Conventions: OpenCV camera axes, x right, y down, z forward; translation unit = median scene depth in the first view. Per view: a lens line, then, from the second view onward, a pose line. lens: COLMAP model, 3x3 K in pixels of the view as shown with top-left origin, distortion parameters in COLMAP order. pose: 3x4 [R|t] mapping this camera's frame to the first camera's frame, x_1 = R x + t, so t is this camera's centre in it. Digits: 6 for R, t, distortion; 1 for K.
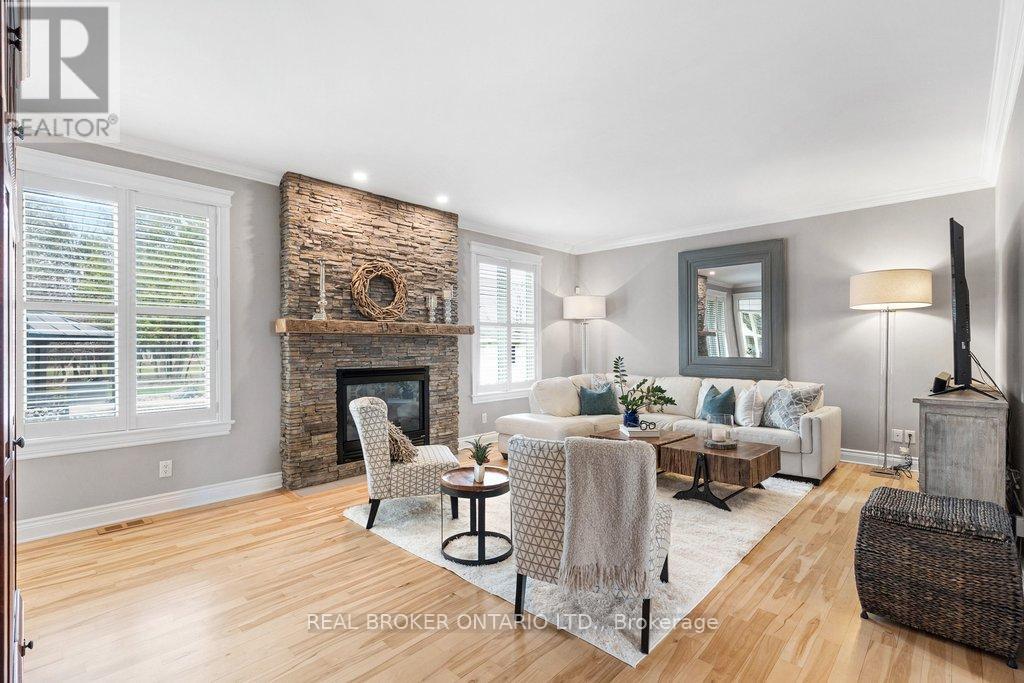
lens RADIAL K [[465.4, 0, 512.0], [0, 465.4, 341.5], [0, 0, 1]] dist [-0.000236, 0.000081]
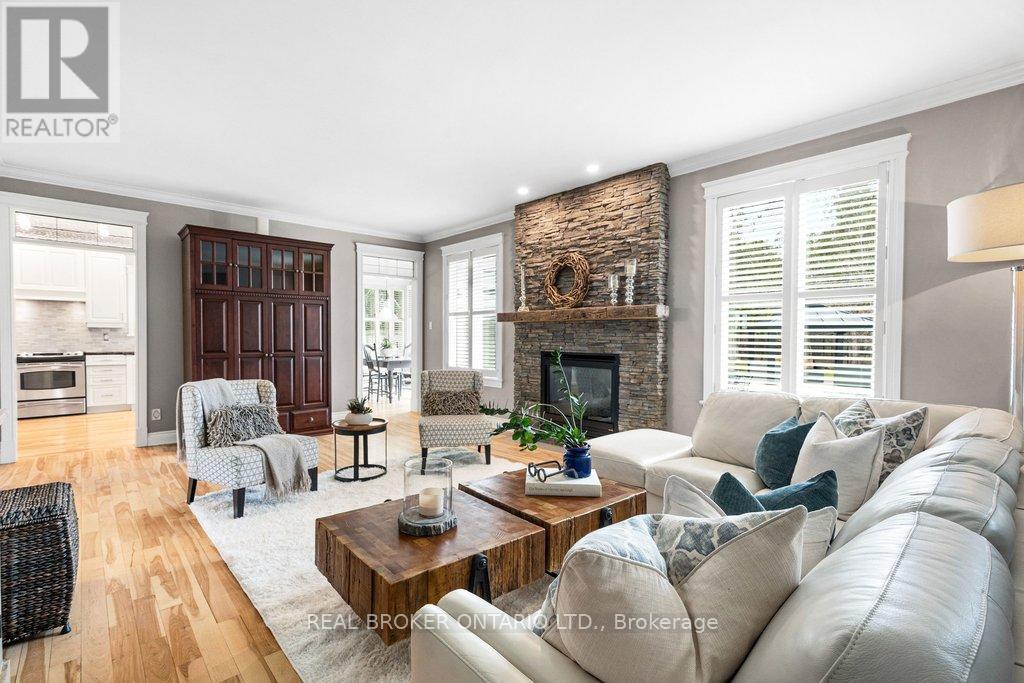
lens RADIAL K [[478.1, 0, 527.8], [0, 478.1, 337.7], [0, 0, 1]] dist [-0.000617, 0.000133]
pose [[-0.055423, 0.012083, -0.998390, 0.772017], [0.010425, 0.999879, 0.011522, 0.008719], [0.998409, -0.009770, -0.055542, 0.911155]]
